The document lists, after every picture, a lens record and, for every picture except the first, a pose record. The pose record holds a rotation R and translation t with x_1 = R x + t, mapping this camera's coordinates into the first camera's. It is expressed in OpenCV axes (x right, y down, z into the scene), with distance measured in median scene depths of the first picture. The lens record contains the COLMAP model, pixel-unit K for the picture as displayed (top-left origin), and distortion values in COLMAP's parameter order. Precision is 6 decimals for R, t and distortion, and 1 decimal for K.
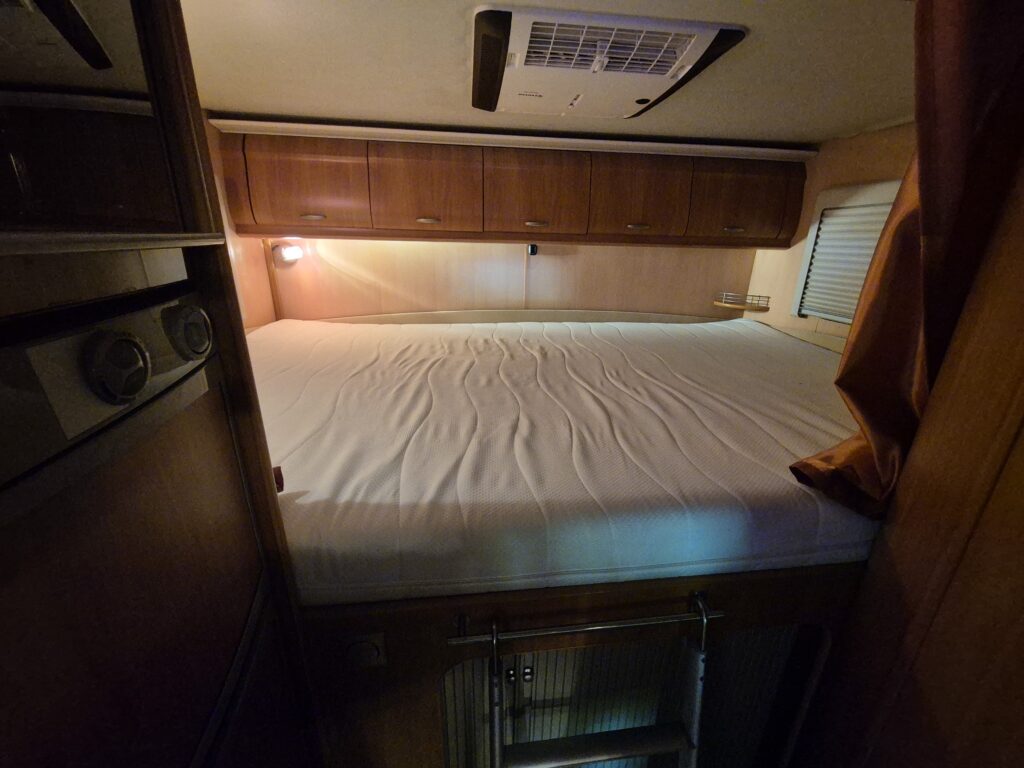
lens RADIAL K [[419.8, 0, 516.1], [0, 419.8, 386.6], [0, 0, 1]] dist [-0.004110, 0.000831]
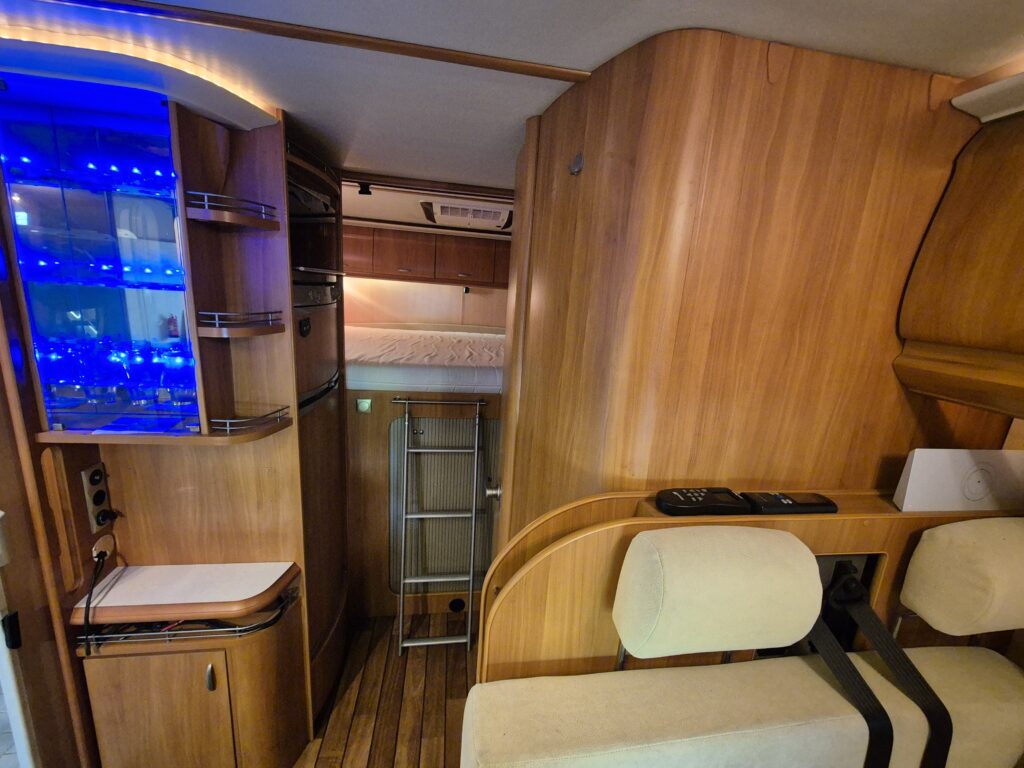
lens RADIAL K [[419.8, 0, 521.4], [0, 419.8, 383.0], [0, 0, 1]] dist [-0.004110, 0.000831]
pose [[0.997806, 0.043400, 0.049995, 0.260475], [-0.037064, 0.991918, -0.121348, 0.333004], [-0.054857, 0.119229, 0.991350, -0.888221]]
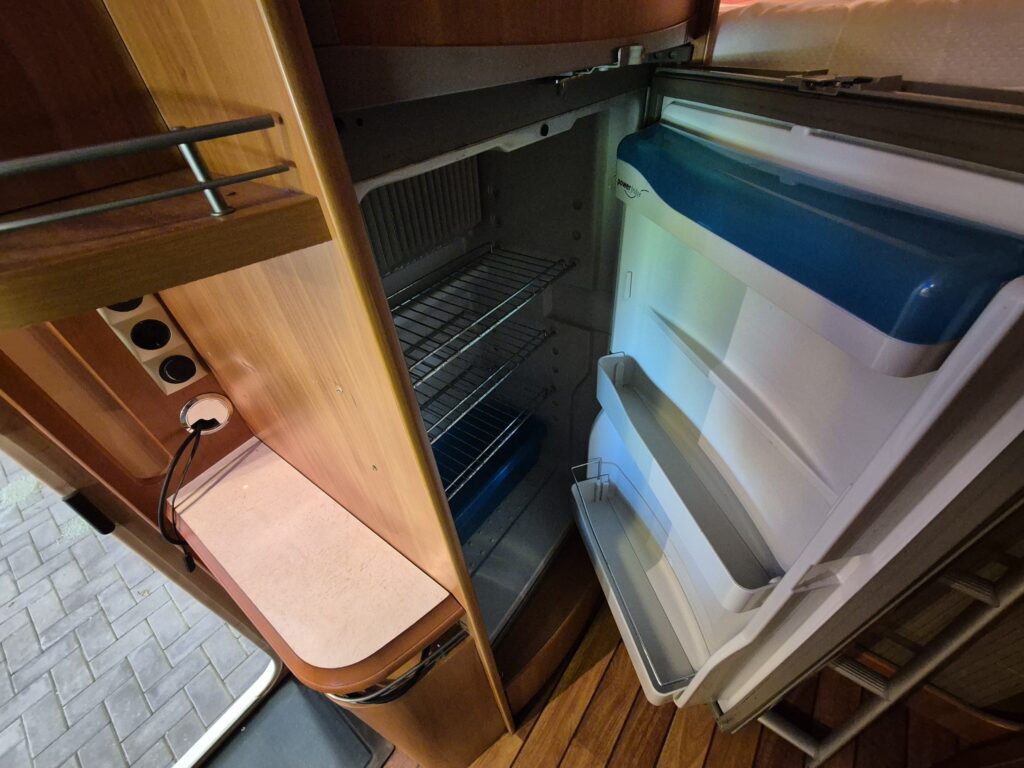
lens RADIAL K [[419.8, 0, 515.9], [0, 419.8, 387.4], [0, 0, 1]] dist [-0.004110, 0.000831]
pose [[0.724745, 0.399643, -0.561276, -0.004409], [-0.152969, 0.887600, 0.434473, 0.300368], [0.671822, -0.229025, 0.704416, -0.062935]]
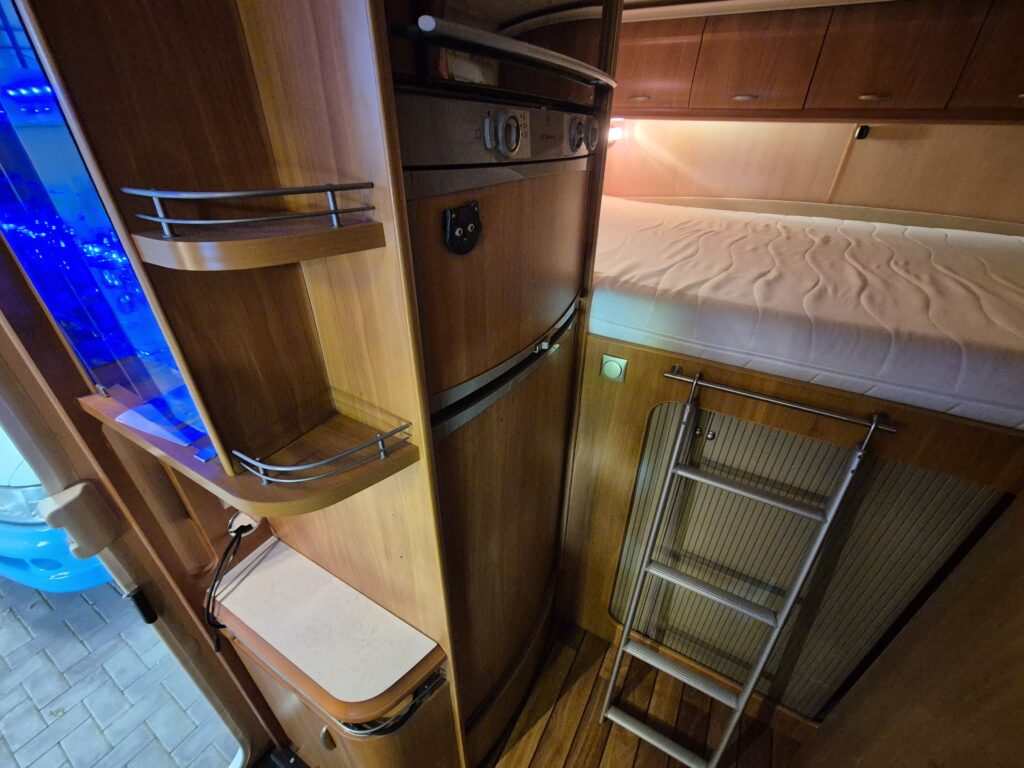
lens RADIAL K [[419.8, 0, 519.2], [0, 419.8, 383.4], [0, 0, 1]] dist [-0.004110, 0.000831]
pose [[0.807683, 0.298761, -0.508321, 0.084637], [-0.200078, 0.949842, 0.240353, 0.150554], [0.554633, -0.092425, 0.826946, -0.249882]]
